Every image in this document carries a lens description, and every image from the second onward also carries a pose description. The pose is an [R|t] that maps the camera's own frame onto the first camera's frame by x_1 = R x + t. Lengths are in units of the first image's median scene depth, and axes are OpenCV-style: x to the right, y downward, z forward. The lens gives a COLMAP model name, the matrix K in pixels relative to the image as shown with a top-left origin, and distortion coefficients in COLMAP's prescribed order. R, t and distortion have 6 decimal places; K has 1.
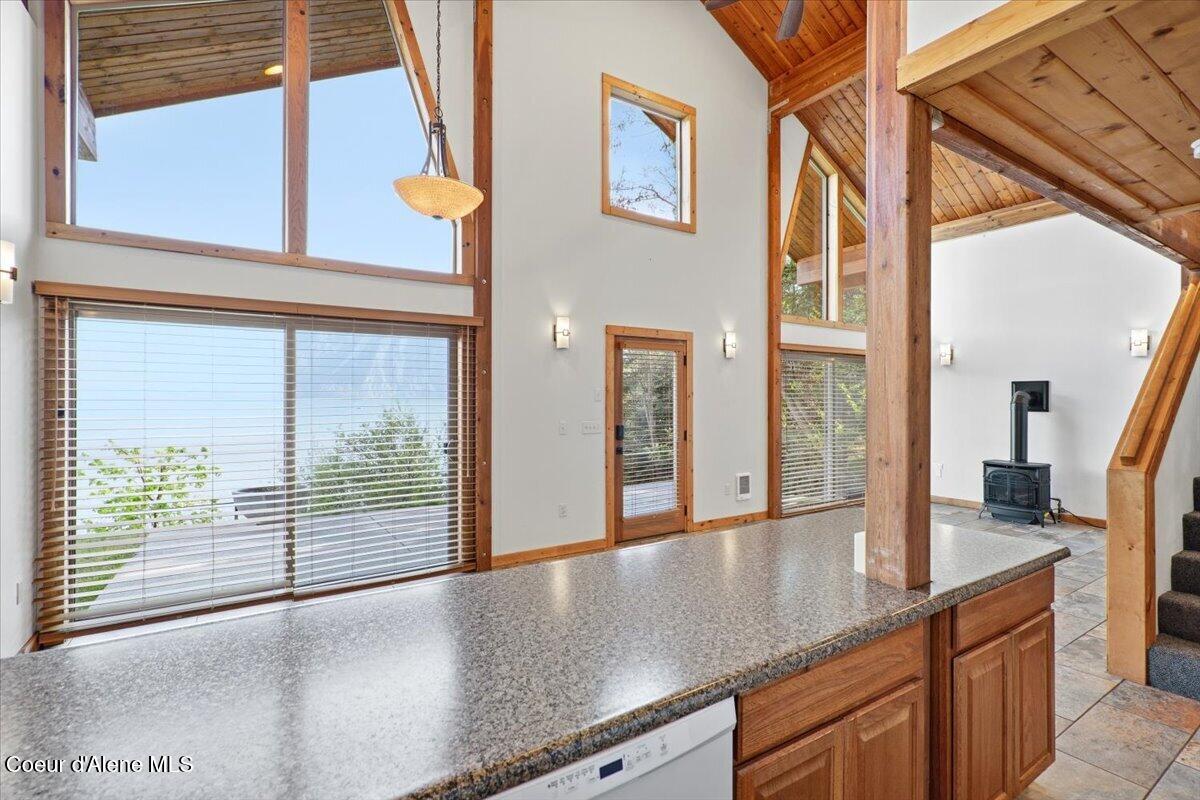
lens RADIAL K [[553.4, 0, 602.2], [0, 553.4, 396.0], [0, 0, 1]] dist [0.002847, 0.003157]
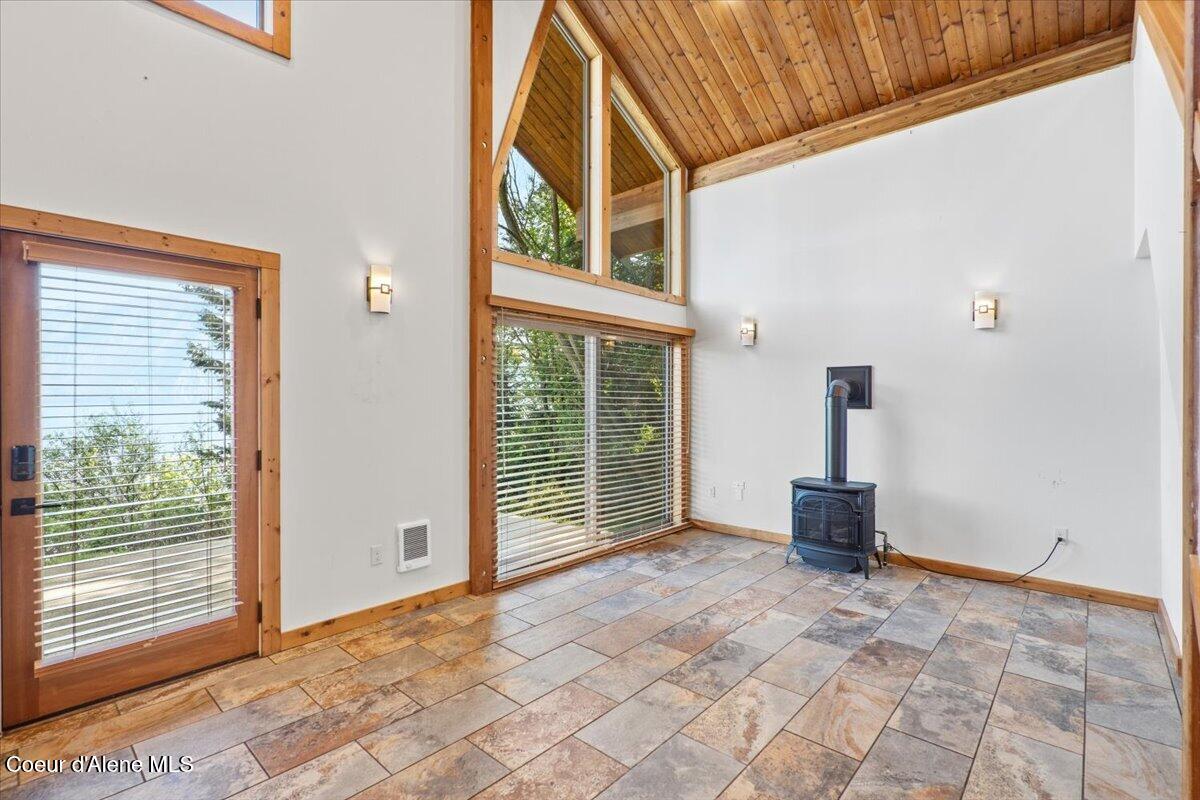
lens RADIAL K [[553.4, 0, 598.5], [0, 553.4, 401.2], [0, 0, 1]] dist [0.002847, 0.003157]
pose [[0.968057, -0.002111, 0.250722, 0.286461], [0.000909, 0.999988, 0.004910, 0.014627], [-0.250729, -0.004526, 0.968047, 0.399877]]
